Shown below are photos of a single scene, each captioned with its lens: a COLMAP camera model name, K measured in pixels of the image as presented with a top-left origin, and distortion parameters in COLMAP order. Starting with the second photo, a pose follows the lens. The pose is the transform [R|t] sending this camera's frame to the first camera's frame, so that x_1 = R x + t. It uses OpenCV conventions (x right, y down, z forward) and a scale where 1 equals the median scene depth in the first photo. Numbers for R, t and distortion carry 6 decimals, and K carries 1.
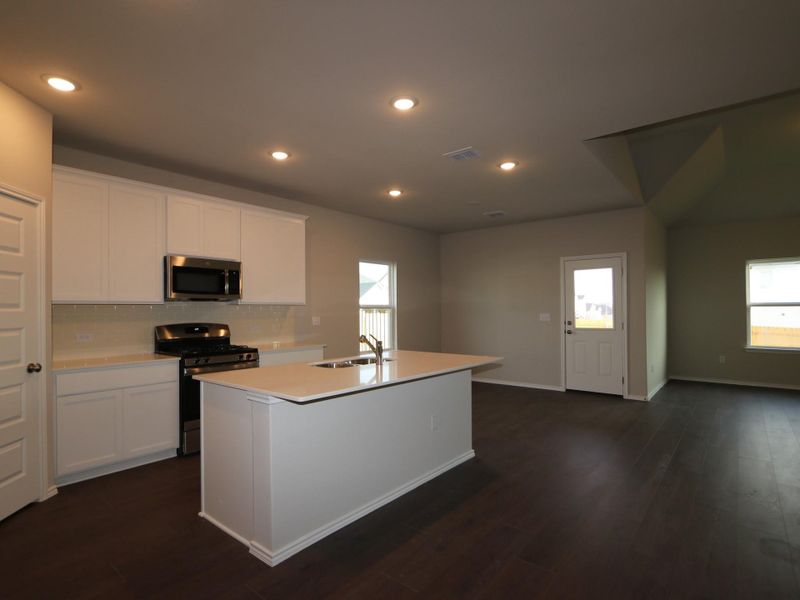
lens RADIAL K [[431.0, 0, 400.0], [0, 431.0, 300.0], [0, 0, 1]] dist [-0.002995, -0.001335]
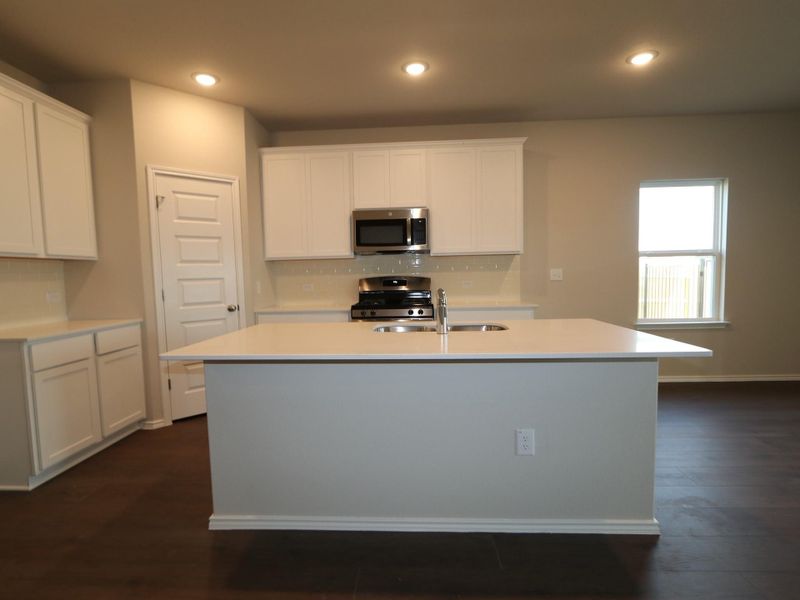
lens RADIAL K [[431.0, 0, 400.0], [0, 431.0, 300.0], [0, 0, 1]] dist [-0.002995, -0.001335]
pose [[0.590391, 0.044329, -0.805899, 0.365058], [0.037287, 0.995926, 0.082098, 0.029101], [0.806256, -0.078520, 0.586333, 0.437597]]
